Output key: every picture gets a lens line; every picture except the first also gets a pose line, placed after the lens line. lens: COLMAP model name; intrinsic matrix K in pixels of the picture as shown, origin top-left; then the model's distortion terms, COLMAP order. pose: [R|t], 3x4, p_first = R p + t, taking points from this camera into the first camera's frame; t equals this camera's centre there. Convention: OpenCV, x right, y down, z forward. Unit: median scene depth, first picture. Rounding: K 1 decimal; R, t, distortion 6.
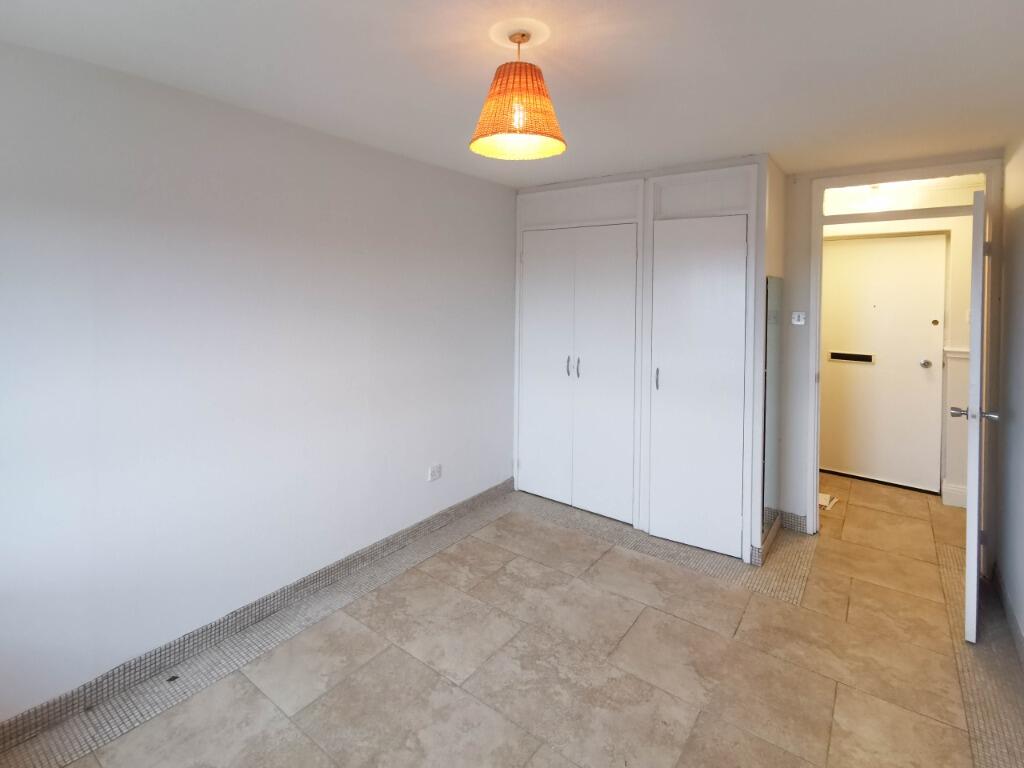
lens RADIAL K [[491.0, 0, 515.7], [0, 491.0, 382.7], [0, 0, 1]] dist [0.005069, 0.001211]
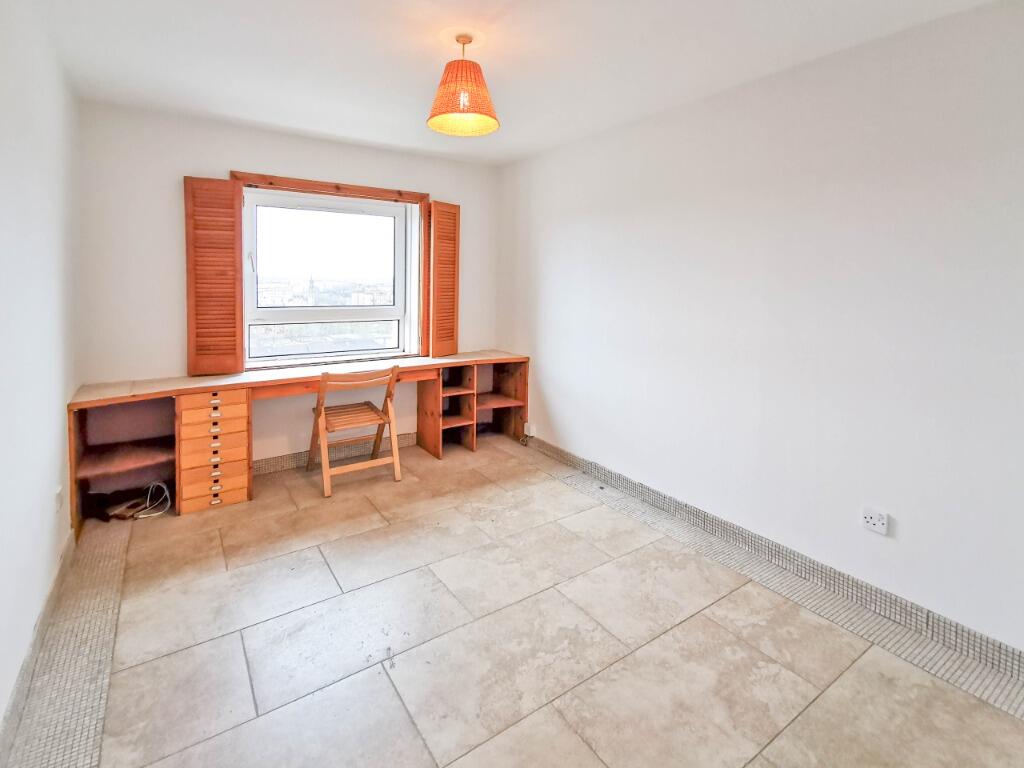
lens RADIAL K [[491.0, 0, 514.1], [0, 491.0, 384.8], [0, 0, 1]] dist [0.005069, 0.001211]
pose [[-0.332974, 0.183912, -0.924827, 0.760261], [-0.172081, 0.952472, 0.251365, -0.087697], [0.927101, 0.242843, -0.285501, 0.965137]]
